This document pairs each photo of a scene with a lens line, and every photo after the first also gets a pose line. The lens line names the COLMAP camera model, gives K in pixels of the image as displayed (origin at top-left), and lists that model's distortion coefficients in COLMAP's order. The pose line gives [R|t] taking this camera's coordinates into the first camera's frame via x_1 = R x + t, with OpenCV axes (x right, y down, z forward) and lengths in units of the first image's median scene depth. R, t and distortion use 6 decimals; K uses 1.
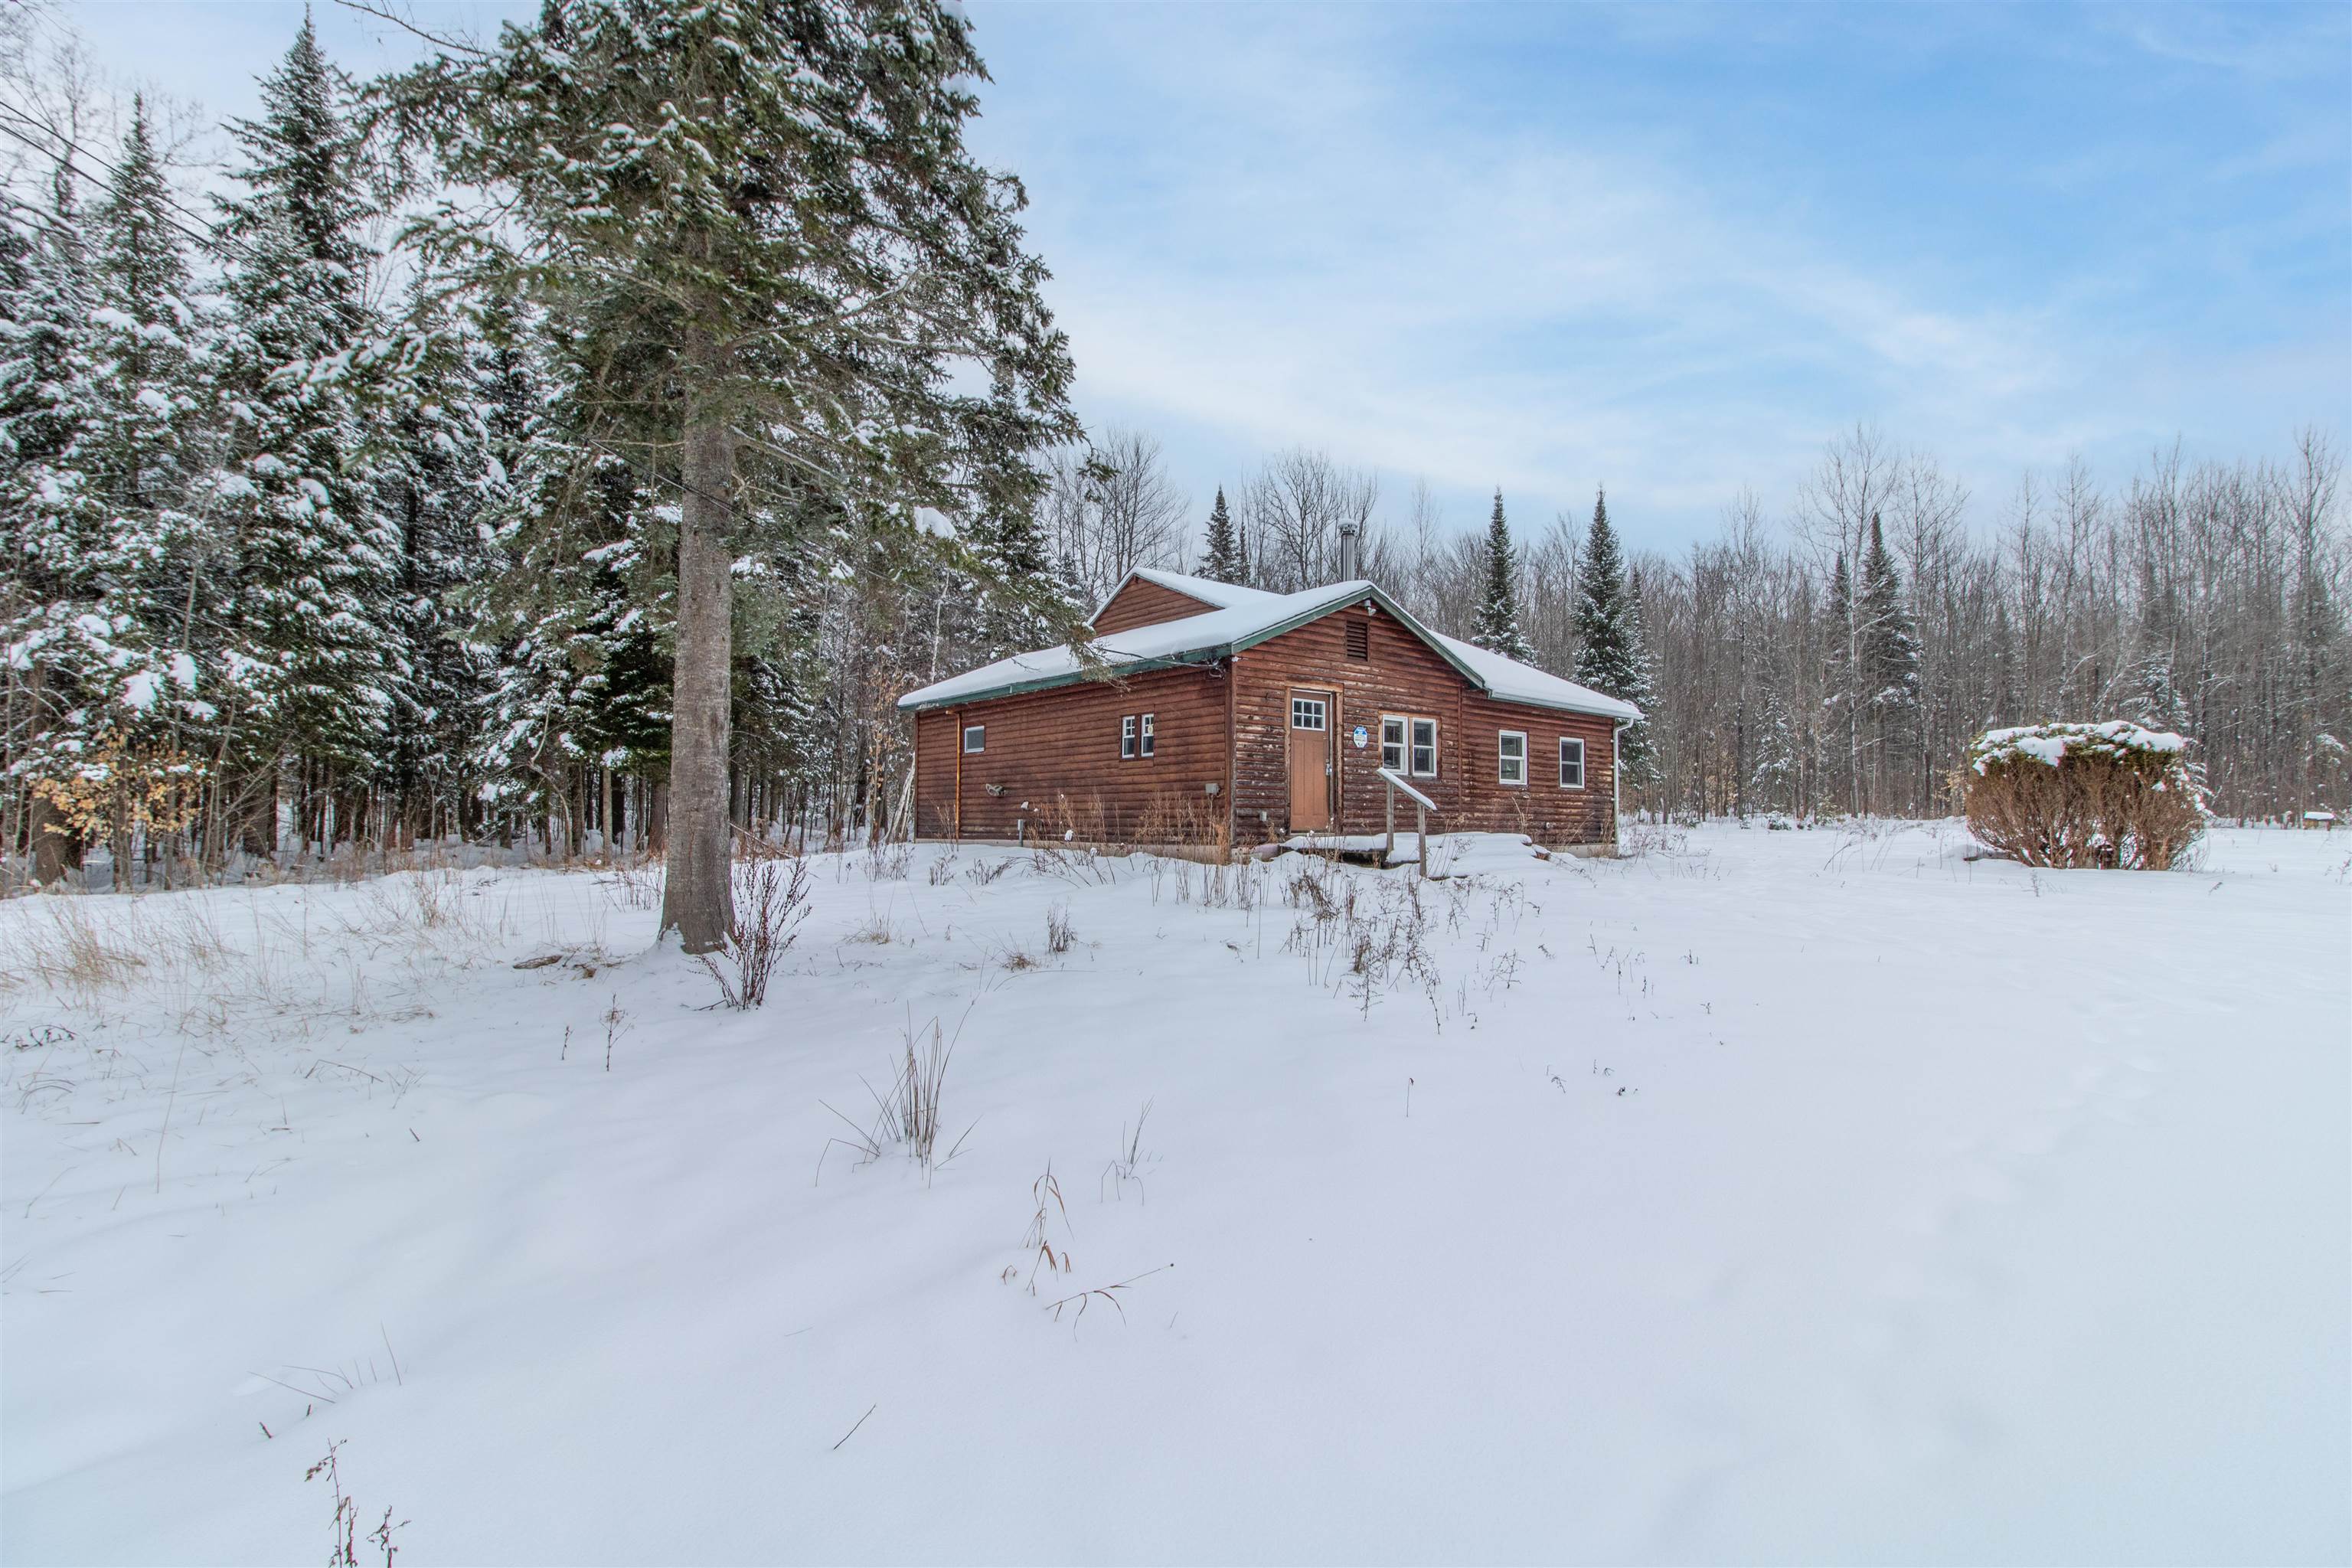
lens RADIAL K [[1069.3, 0, 1176.0], [0, 1069.3, 784.0], [0, 0, 1]] dist [-0.001229, -0.000889]
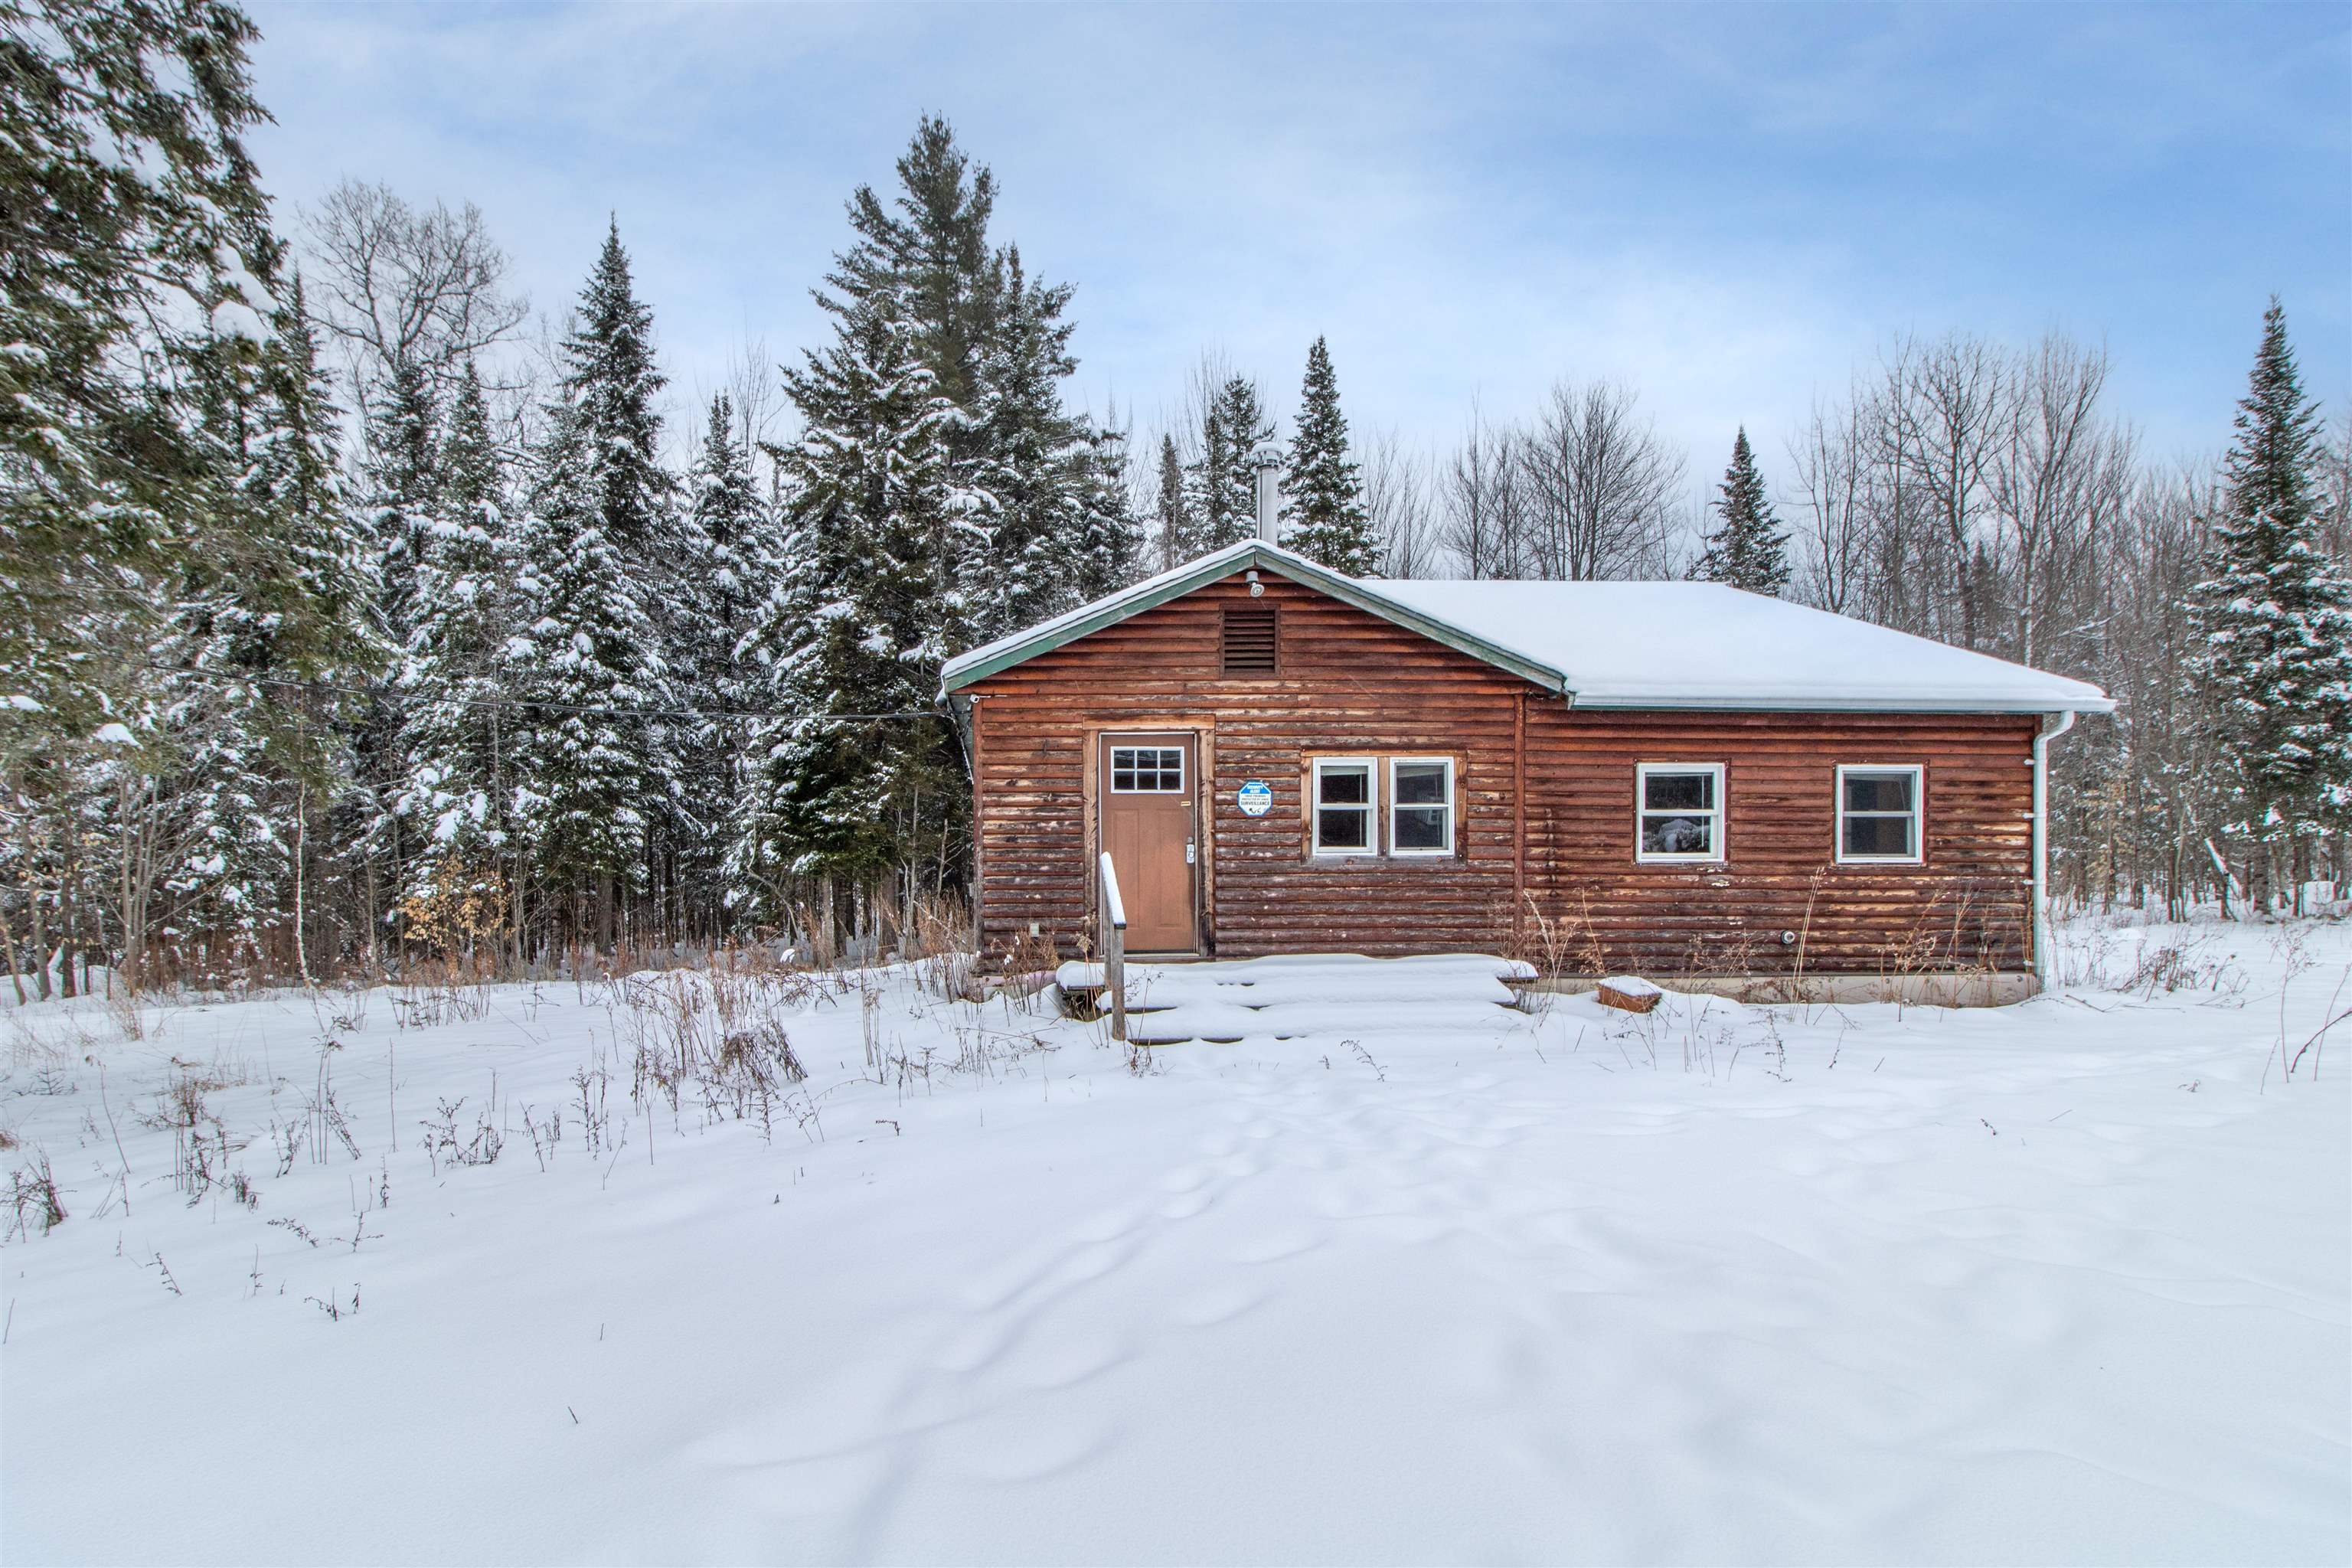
lens RADIAL K [[1157.9, 0, 1176.1], [0, 1157.9, 931.3], [0, 0, 1]] dist [-0.000853, -0.000617]
pose [[0.791211, 0.004101, -0.611529, 0.496289], [0.031029, 0.998420, 0.046841, -0.000146], [0.610755, -0.056036, 0.789834, 0.401758]]
